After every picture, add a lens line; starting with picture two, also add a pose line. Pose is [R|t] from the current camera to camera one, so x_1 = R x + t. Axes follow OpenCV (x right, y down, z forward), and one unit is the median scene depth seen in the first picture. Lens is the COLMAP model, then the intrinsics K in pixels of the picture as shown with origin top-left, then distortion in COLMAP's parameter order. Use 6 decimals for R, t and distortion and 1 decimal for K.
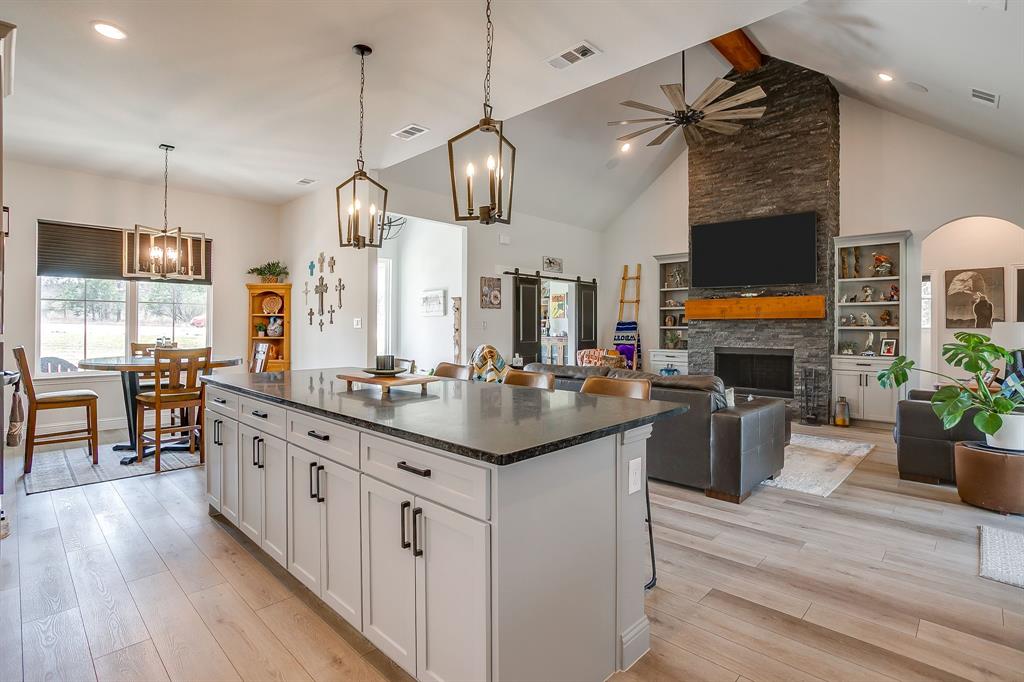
lens RADIAL K [[501.9, 0, 510.2], [0, 501.9, 325.2], [0, 0, 1]] dist [-0.056933, 0.036839]
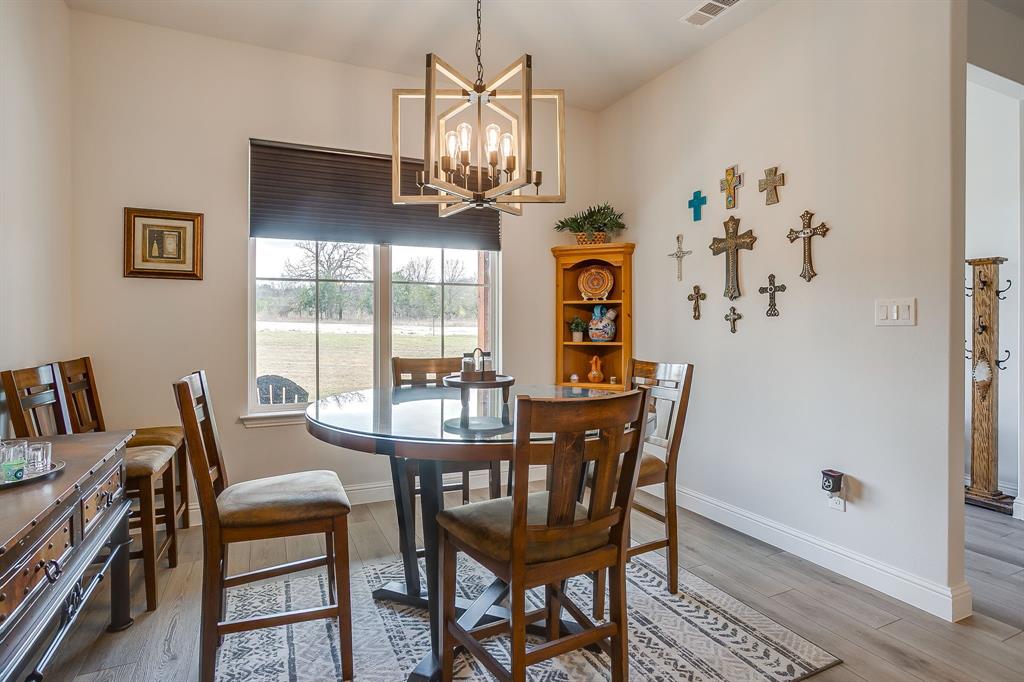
lens RADIAL K [[501.9, 0, 510.2], [0, 501.9, 325.2], [0, 0, 1]] dist [-0.056933, 0.036839]
pose [[0.942706, -0.003971, -0.333601, -0.386462], [0.006161, 0.999966, 0.005508, 0.001235], [0.333568, -0.007248, 0.942698, 0.442857]]
